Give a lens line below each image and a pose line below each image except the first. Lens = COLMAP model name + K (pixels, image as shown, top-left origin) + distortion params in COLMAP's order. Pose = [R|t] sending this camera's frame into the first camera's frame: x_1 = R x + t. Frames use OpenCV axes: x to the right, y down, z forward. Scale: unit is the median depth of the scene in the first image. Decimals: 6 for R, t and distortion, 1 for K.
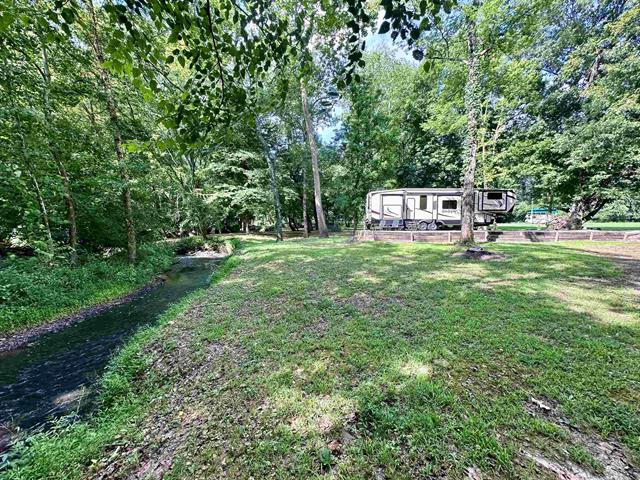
lens RADIAL K [[258.2, 0, 320.0], [0, 258.2, 240.0], [0, 0, 1]] dist [-0.000144, 0.000063]
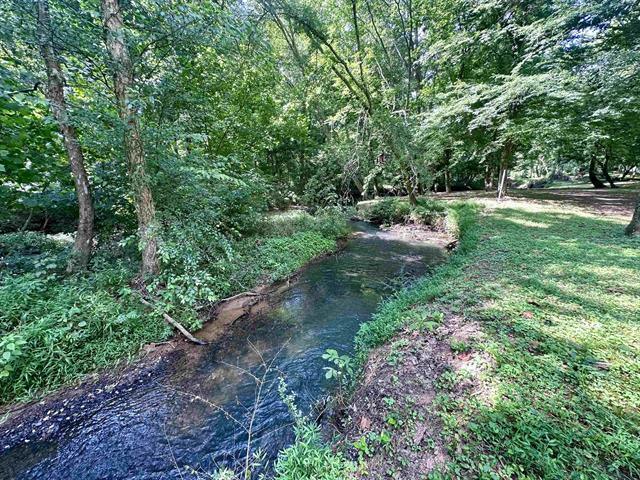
lens RADIAL K [[258.2, 0, 320.0], [0, 258.2, 240.0], [0, 0, 1]] dist [-0.000144, 0.000063]
pose [[0.651560, 0.156560, -0.742266, -0.145649], [-0.029613, 0.982975, 0.181337, -0.021716], [0.758019, -0.096171, 0.645104, 0.482664]]
